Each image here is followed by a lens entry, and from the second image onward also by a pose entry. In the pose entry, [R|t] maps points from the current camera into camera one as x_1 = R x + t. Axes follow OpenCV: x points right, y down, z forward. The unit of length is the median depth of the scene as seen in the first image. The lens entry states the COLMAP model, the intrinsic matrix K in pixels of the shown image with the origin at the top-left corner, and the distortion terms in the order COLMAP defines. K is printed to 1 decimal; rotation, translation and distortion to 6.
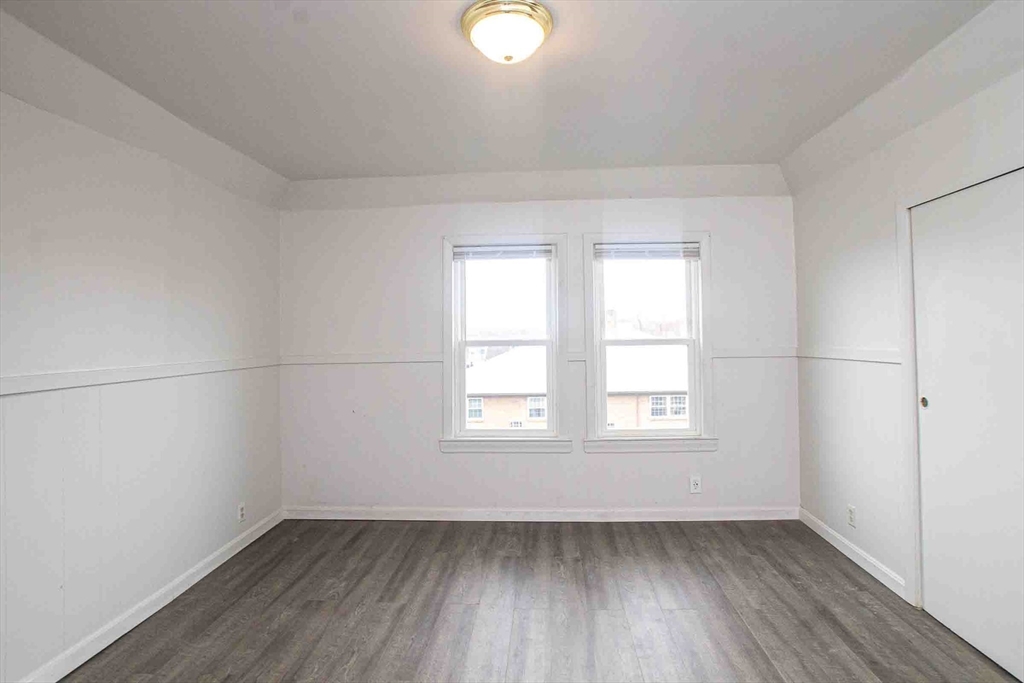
lens RADIAL K [[525.0, 0, 527.2], [0, 525.0, 324.0], [0, 0, 1]] dist [-0.074171, 0.037432]
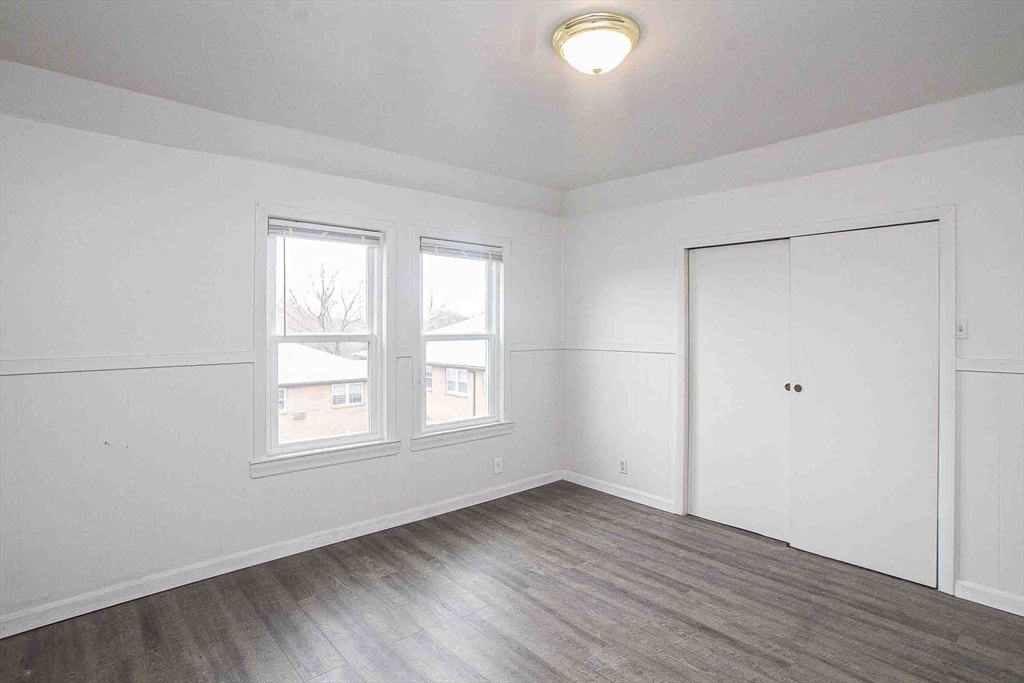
lens RADIAL K [[525.0, 0, 527.2], [0, 525.0, 324.0], [0, 0, 1]] dist [-0.074171, 0.037432]
pose [[0.700833, 0.015277, 0.713162, -0.463704], [-0.031745, 0.999448, 0.009787, -0.007201], [-0.712618, -0.029499, 0.700931, 0.186932]]
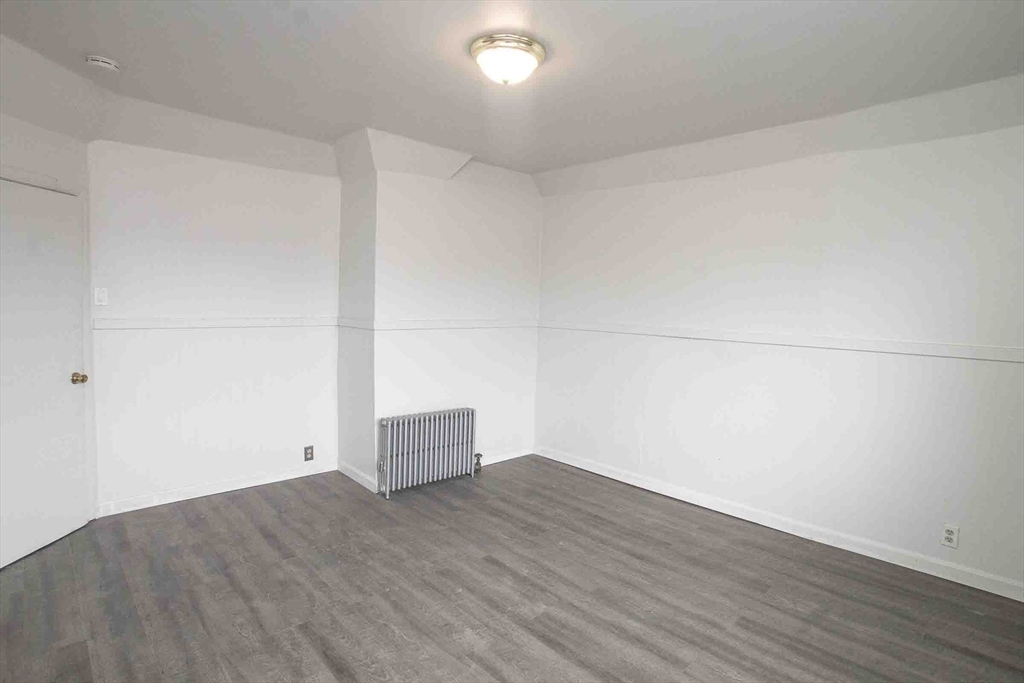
lens RADIAL K [[525.0, 0, 527.2], [0, 525.0, 324.0], [0, 0, 1]] dist [-0.074171, 0.037432]
pose [[-0.683575, 0.031621, -0.729195, 0.444565], [0.005368, 0.999252, 0.038299, 0.001139], [0.729861, 0.022266, -0.683233, 1.000196]]
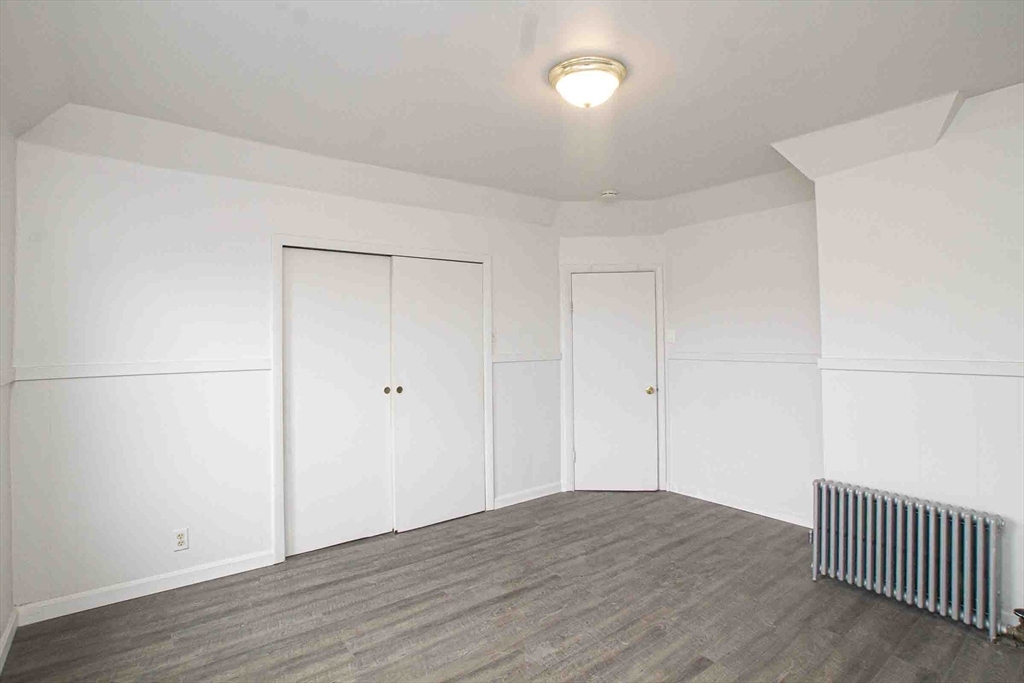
lens RADIAL K [[525.0, 0, 527.2], [0, 525.0, 324.0], [0, 0, 1]] dist [-0.074171, 0.037432]
pose [[-0.666736, 0.038712, 0.744288, -0.429477], [-0.002868, 0.998509, -0.054504, 0.024852], [-0.745288, -0.038475, -0.665631, 0.997685]]
